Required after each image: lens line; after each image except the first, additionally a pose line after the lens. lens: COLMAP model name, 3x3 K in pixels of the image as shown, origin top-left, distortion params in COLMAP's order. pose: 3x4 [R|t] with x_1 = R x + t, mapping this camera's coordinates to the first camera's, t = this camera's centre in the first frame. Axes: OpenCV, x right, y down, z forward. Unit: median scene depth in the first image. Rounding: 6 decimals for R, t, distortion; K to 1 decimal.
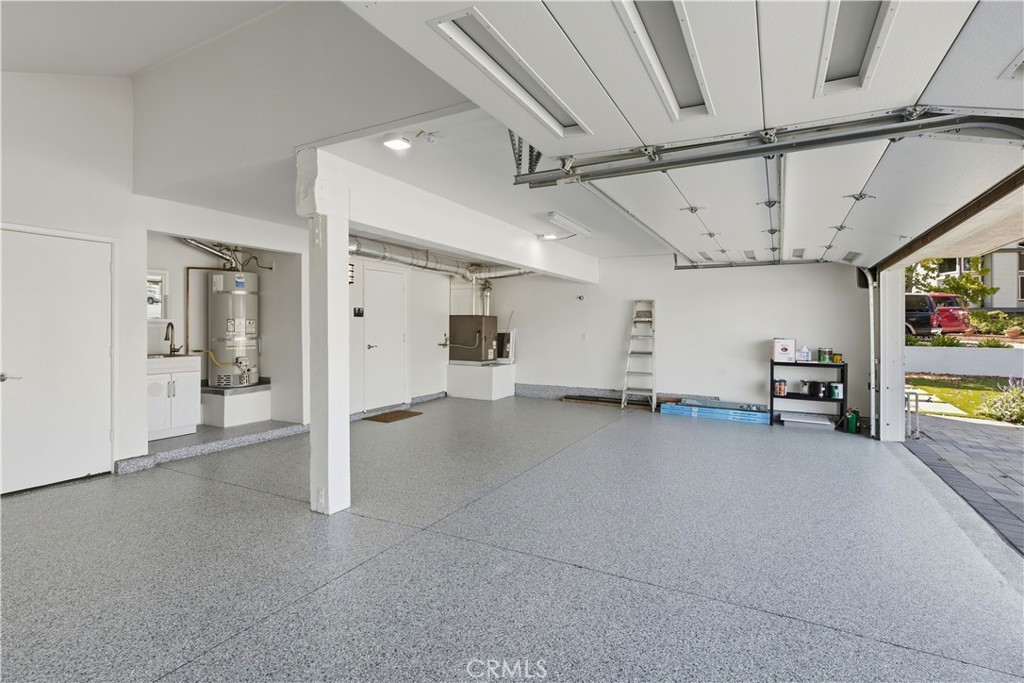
lens RADIAL K [[478.2, 0, 519.5], [0, 478.2, 327.7], [0, 0, 1]] dist [0.002171, 0.000086]
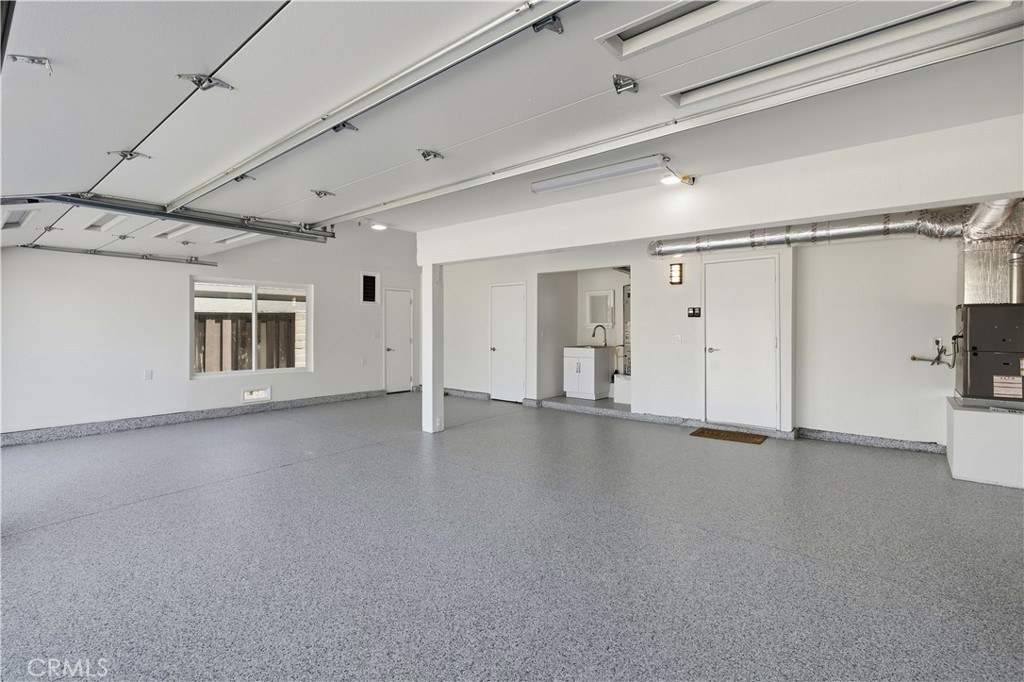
lens RADIAL K [[478.2, 0, 519.5], [0, 478.2, 327.2], [0, 0, 1]] dist [0.002171, 0.000086]
pose [[-0.196316, -0.006583, -0.980519, 0.861127], [-0.005603, 0.999969, -0.005592, 0.005996], [0.980525, 0.004396, -0.196347, 1.130289]]
